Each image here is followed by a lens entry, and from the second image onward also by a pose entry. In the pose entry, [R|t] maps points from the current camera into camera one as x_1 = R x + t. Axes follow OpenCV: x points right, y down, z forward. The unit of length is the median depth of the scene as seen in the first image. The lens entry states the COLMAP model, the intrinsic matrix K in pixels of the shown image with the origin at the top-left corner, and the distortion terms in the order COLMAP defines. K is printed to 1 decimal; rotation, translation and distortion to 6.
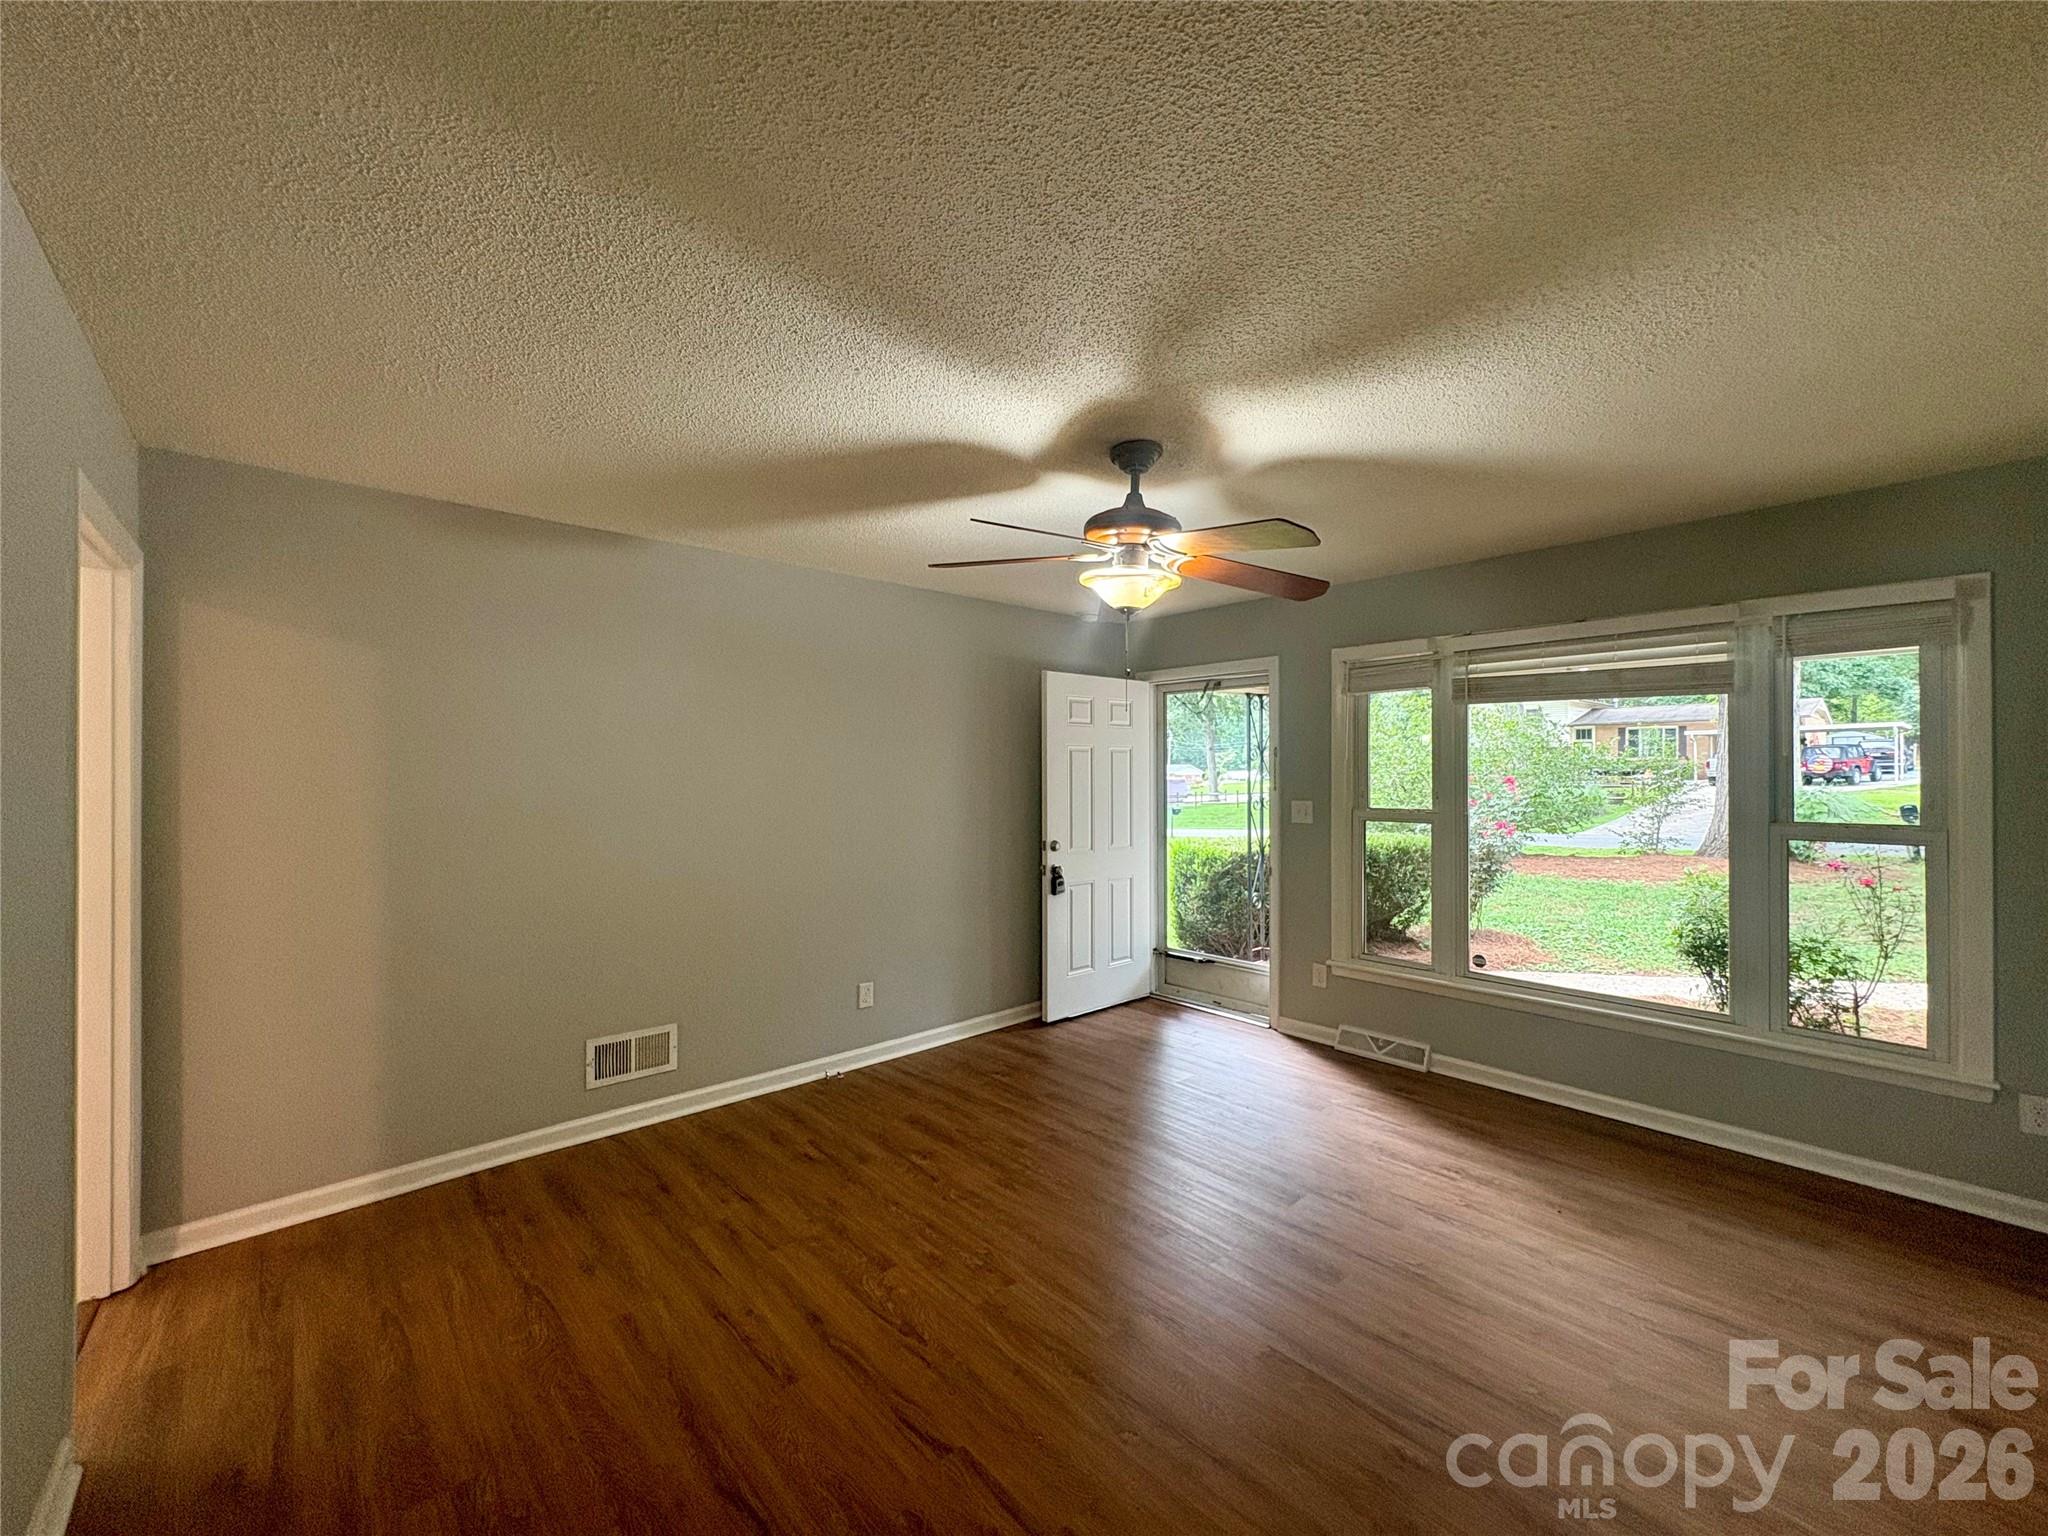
lens RADIAL K [[814.1, 0, 1025.8], [0, 814.1, 769.5], [0, 0, 1]] dist [0.000452, 0.000284]
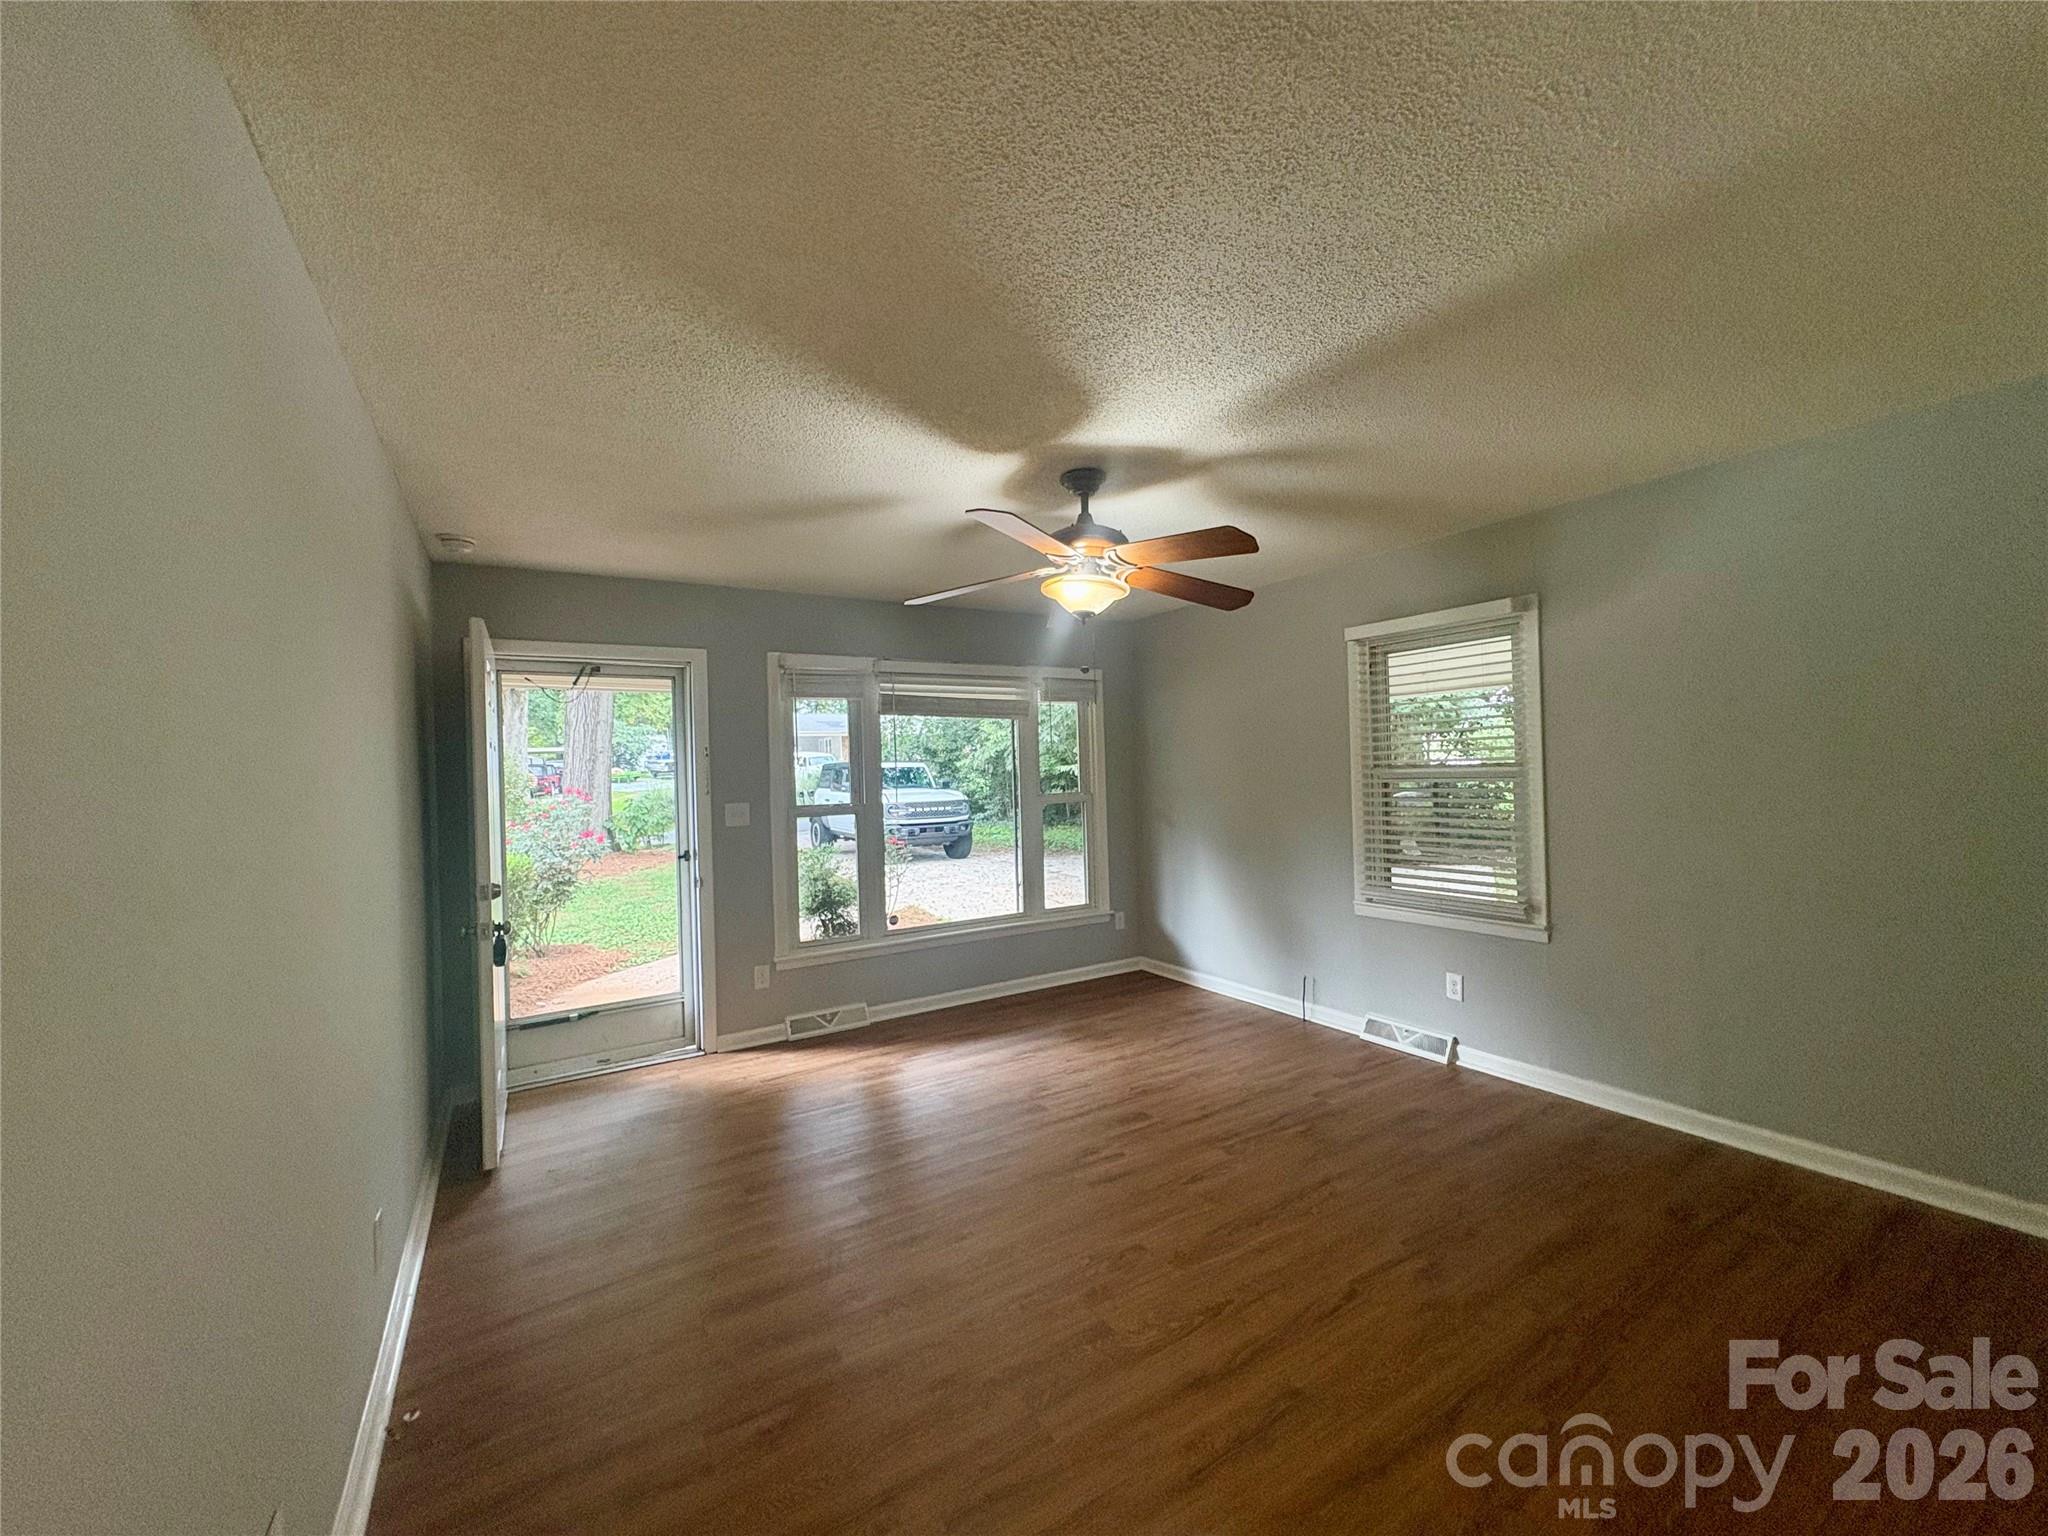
lens RADIAL K [[814.1, 0, 1025.8], [0, 814.1, 769.5], [0, 0, 1]] dist [0.000452, 0.000284]
pose [[0.179916, -0.001272, 0.983681, -0.776206], [0.027324, 0.999620, -0.003705, 0.015852], [-0.983302, 0.027545, 0.179883, 0.685665]]
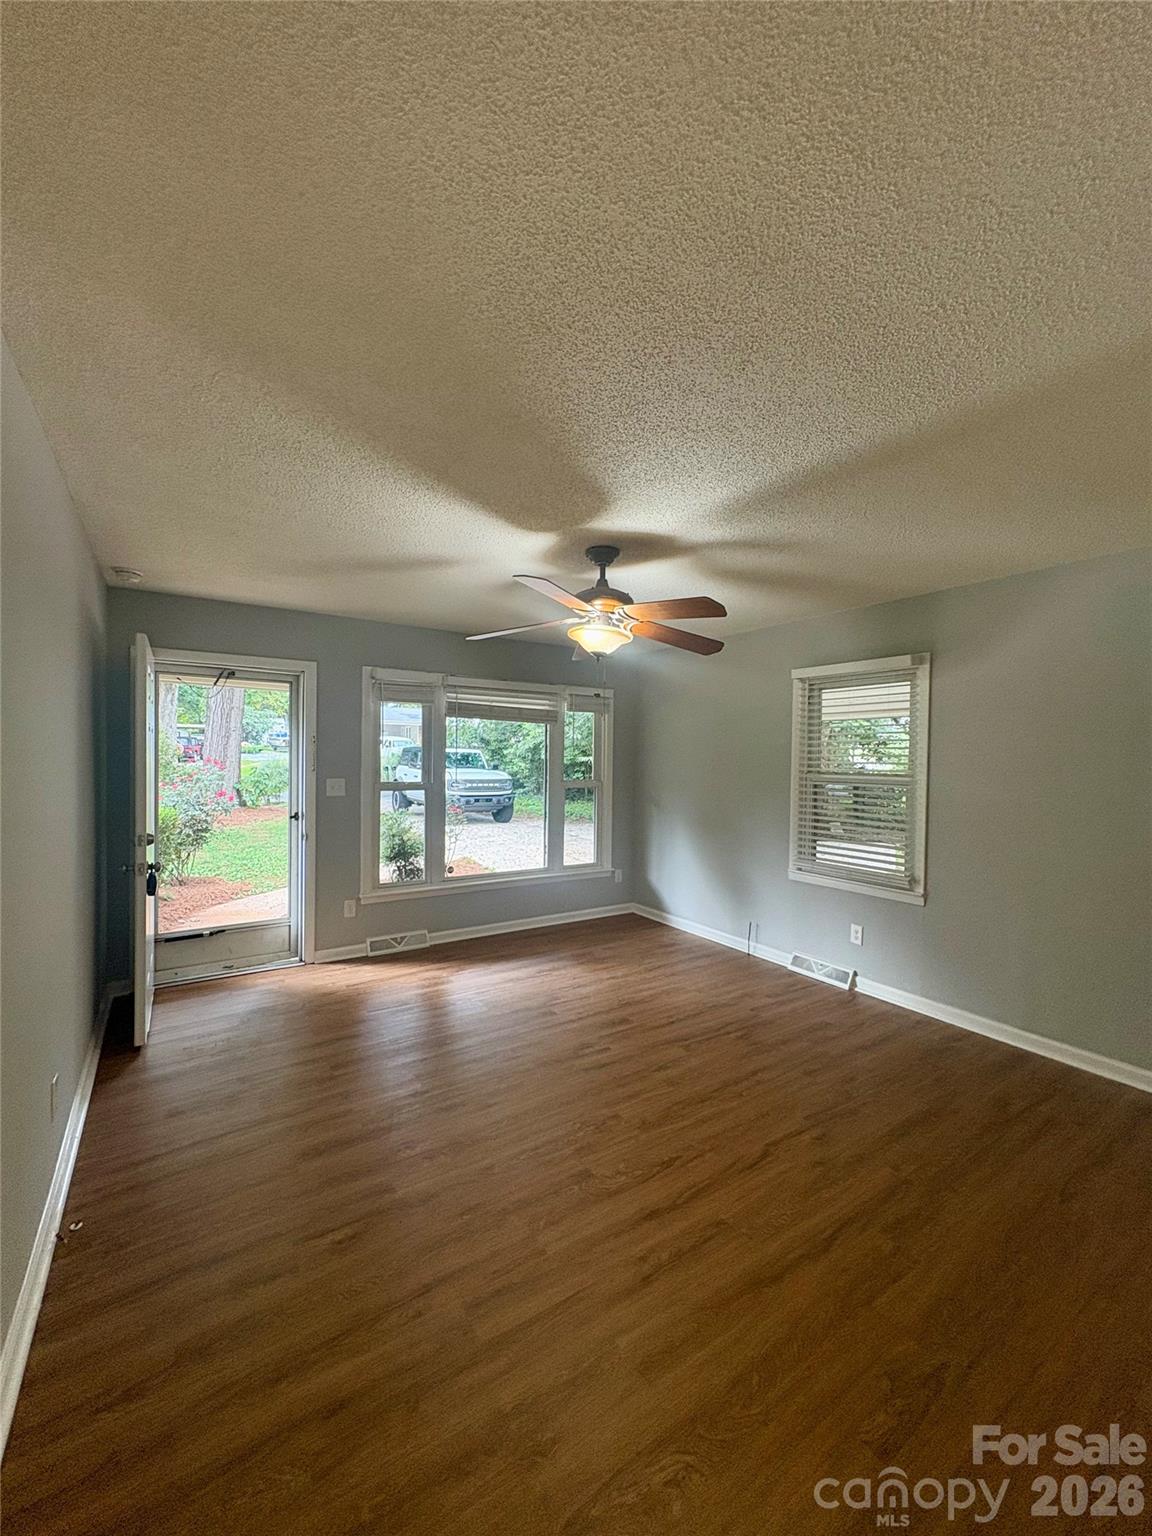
lens RADIAL K [[610.6, 0, 574.8], [0, 610.6, 769.4], [0, 0, 1]] dist [0.000452, 0.000284]
pose [[0.150898, -0.014348, 0.988445, -0.791004], [-0.016269, 0.999723, 0.016995, 0.001484], [-0.988415, -0.018645, 0.150623, 0.674055]]
